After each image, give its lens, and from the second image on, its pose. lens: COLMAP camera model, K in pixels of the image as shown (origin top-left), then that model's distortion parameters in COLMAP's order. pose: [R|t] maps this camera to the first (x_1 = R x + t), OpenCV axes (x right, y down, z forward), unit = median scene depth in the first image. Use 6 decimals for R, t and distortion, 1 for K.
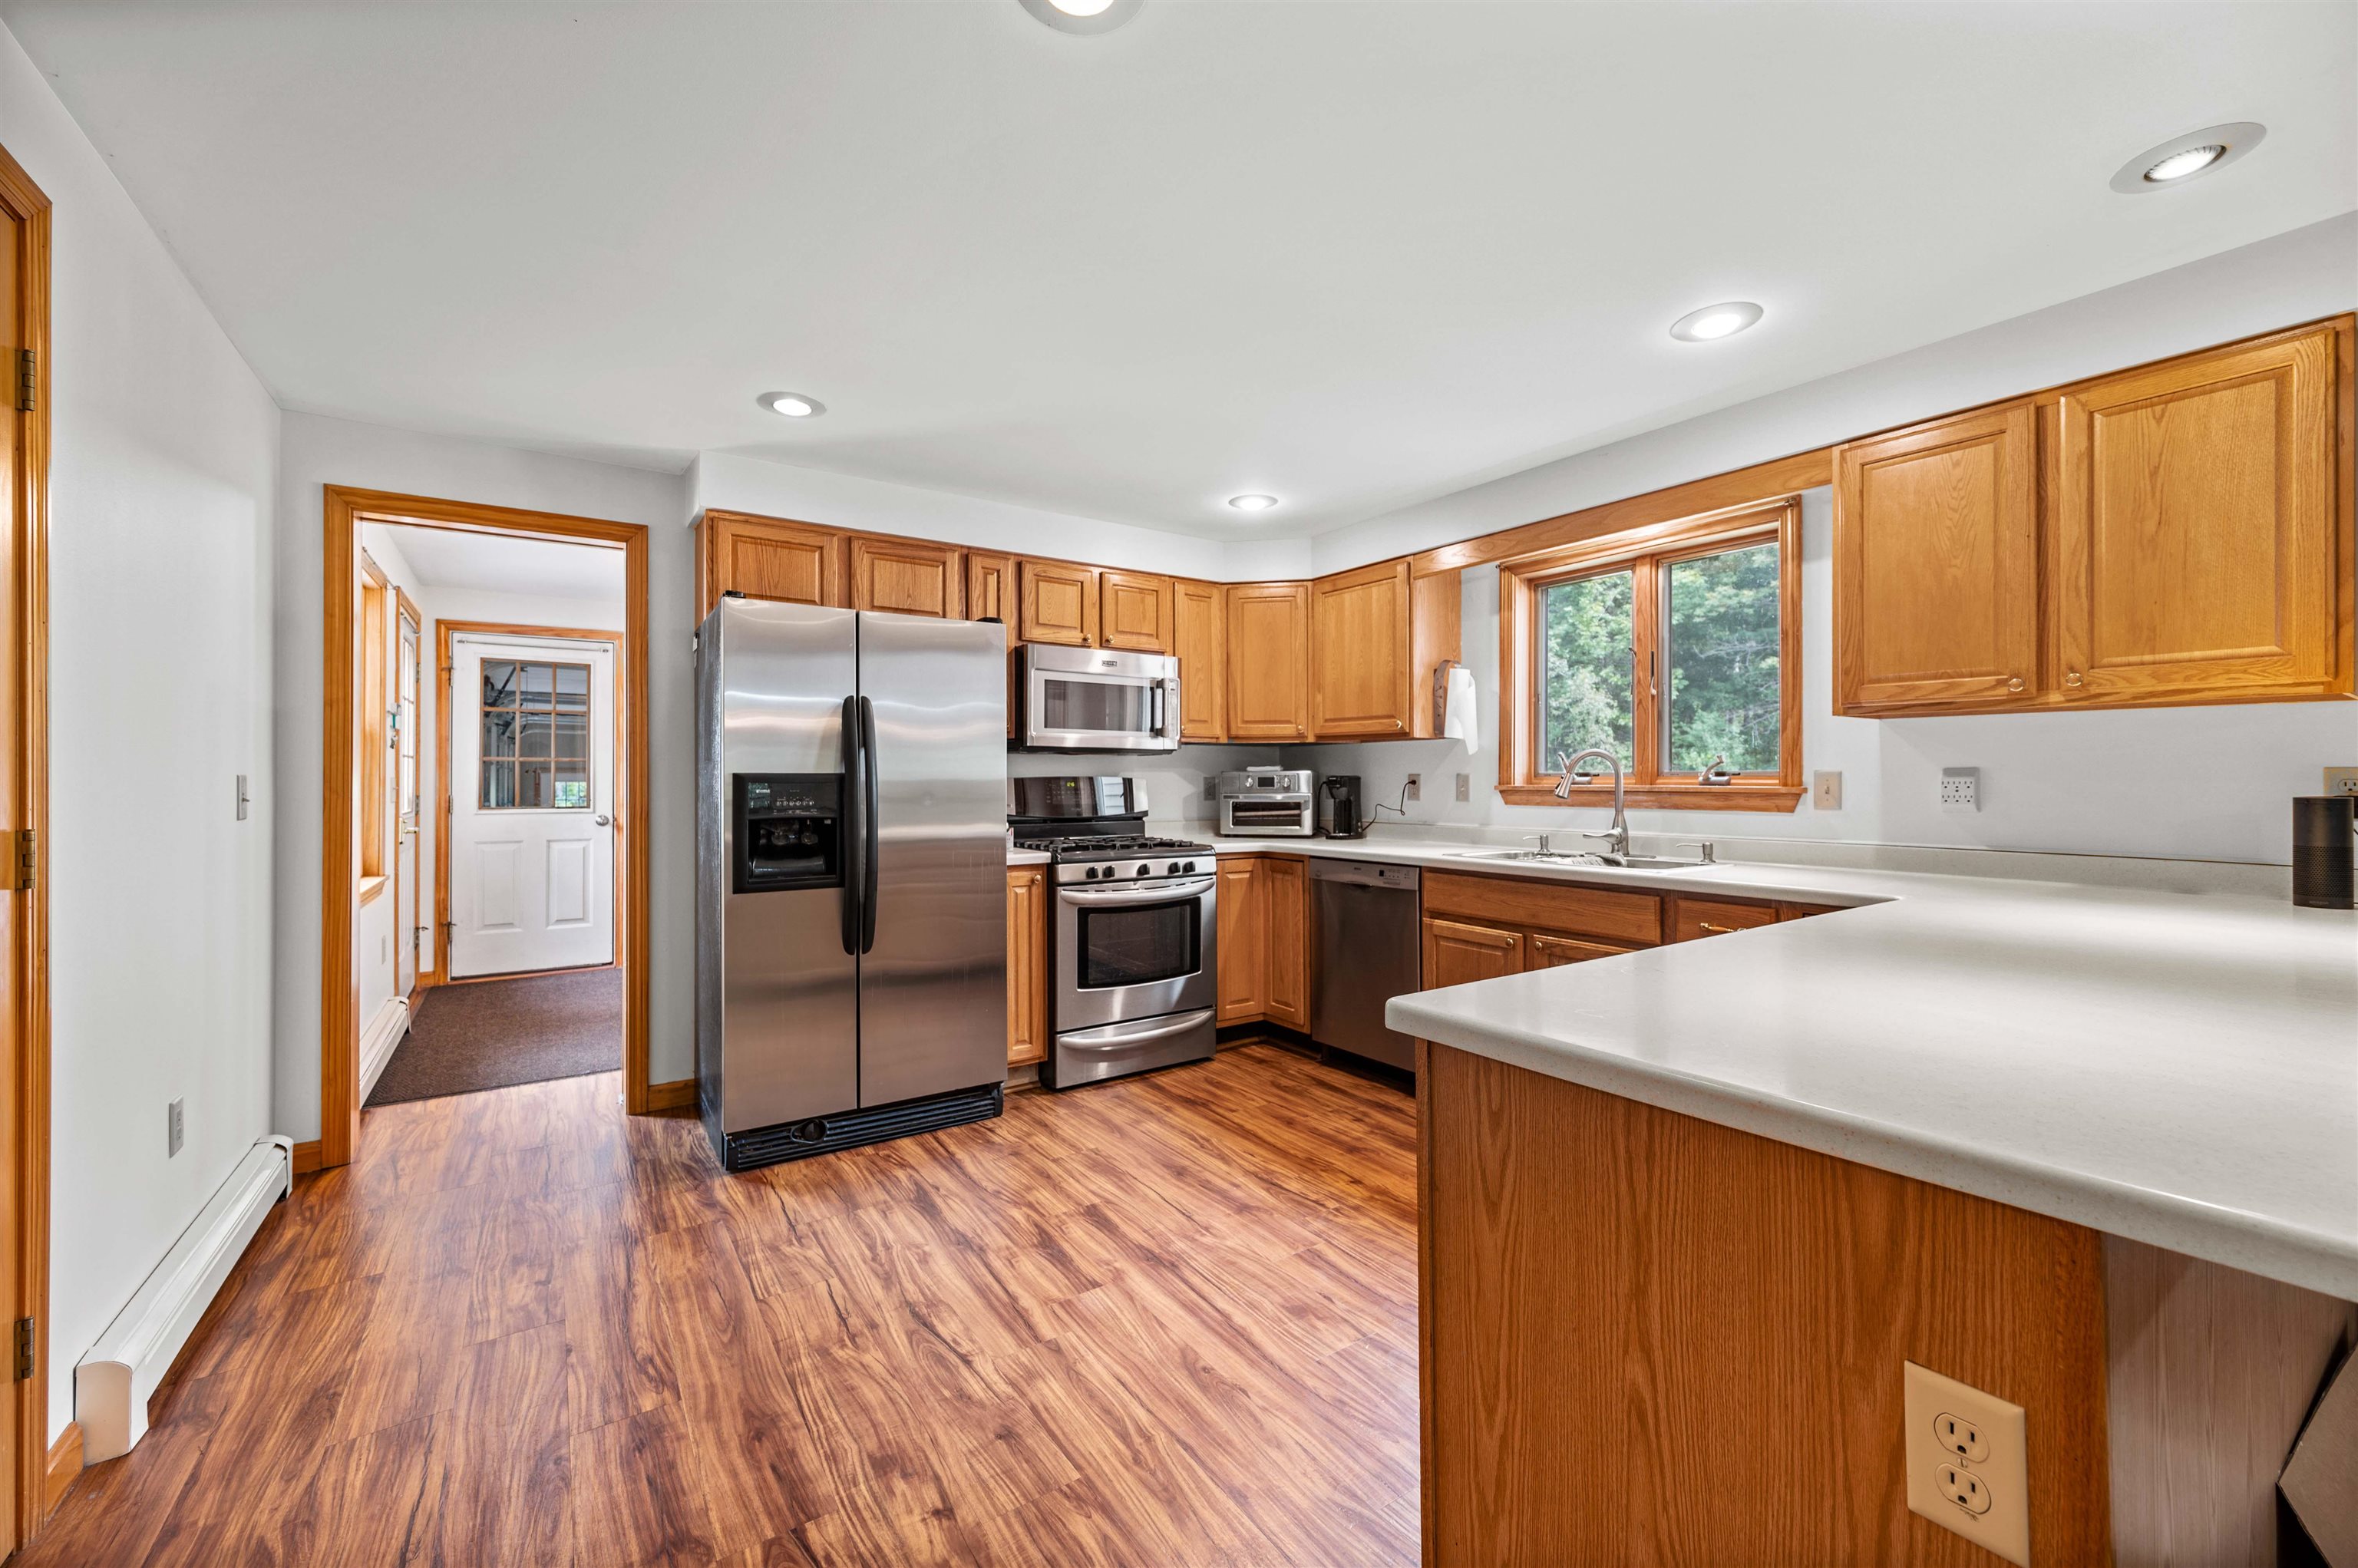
lens RADIAL K [[946.4, 0, 1180.9], [0, 946.4, 754.7], [0, 0, 1]] dist [-0.000761, 0.000431]
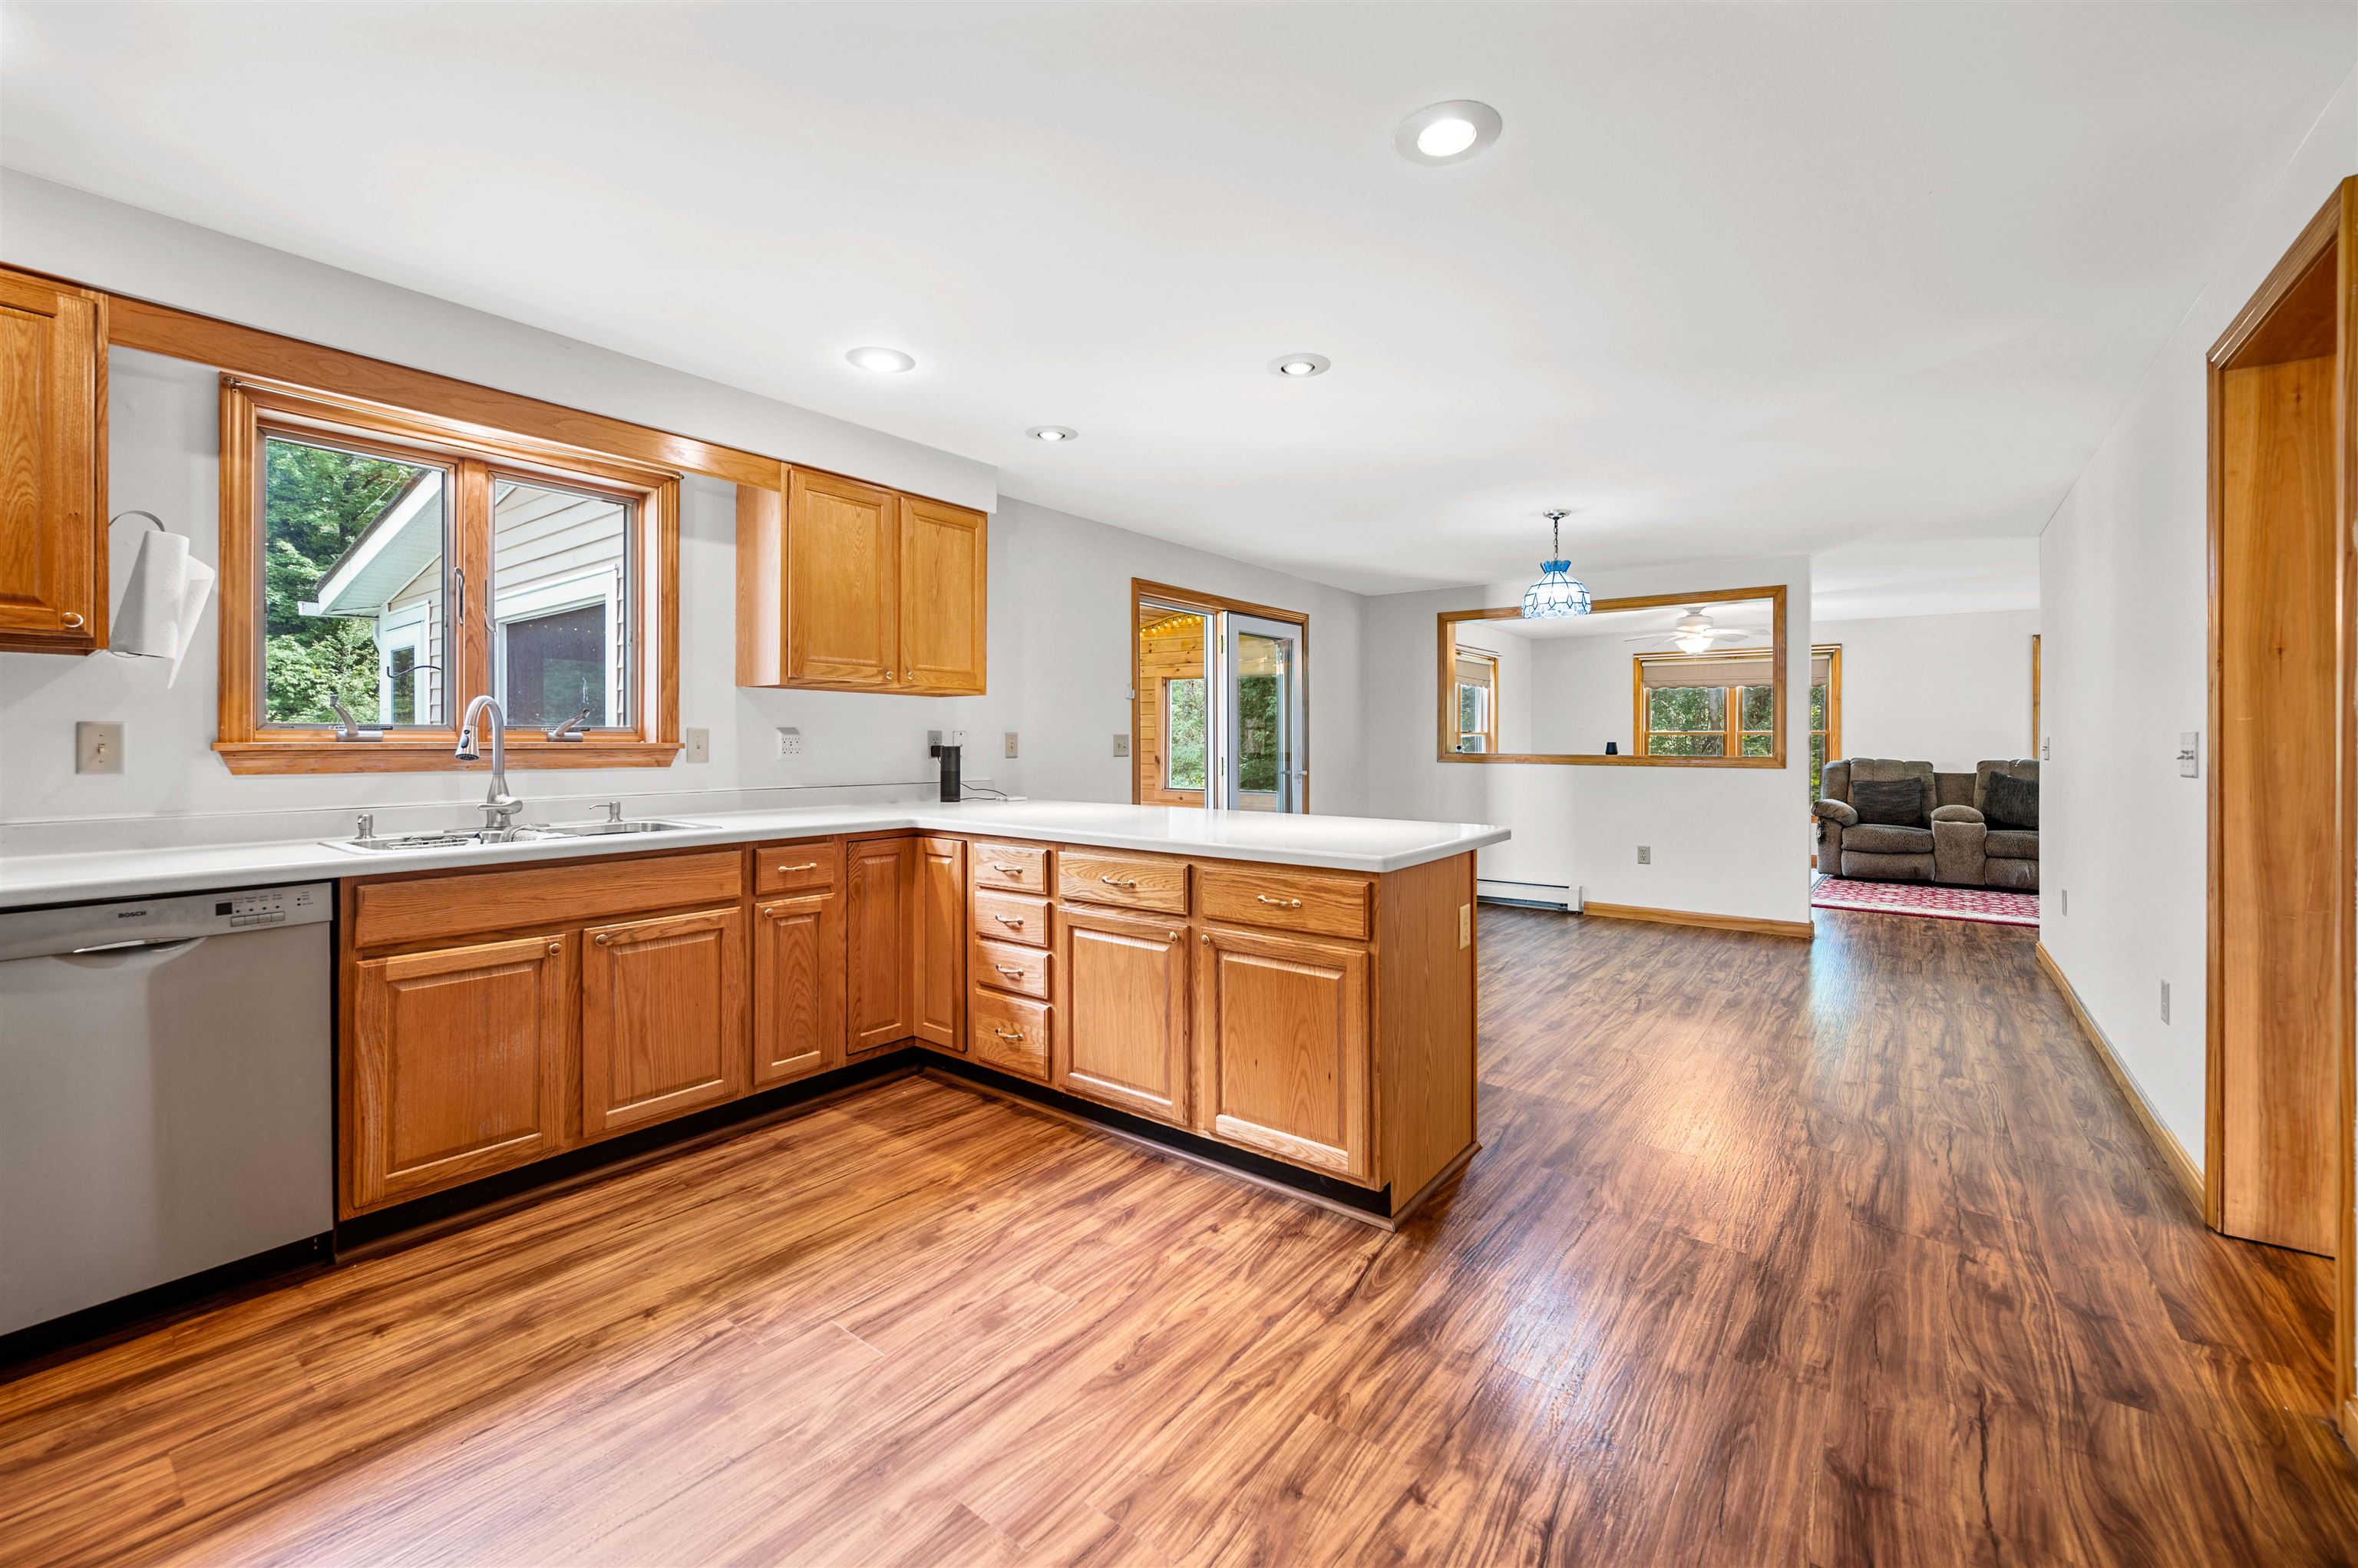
lens RADIAL K [[946.4, 0, 1197.2], [0, 946.4, 728.1], [0, 0, 1]] dist [-0.000761, 0.000431]
pose [[-0.330614, 0.012950, 0.943677, -0.833389], [-0.026553, 0.999382, -0.023017, 0.038382], [-0.943393, -0.032667, -0.330066, 1.182186]]
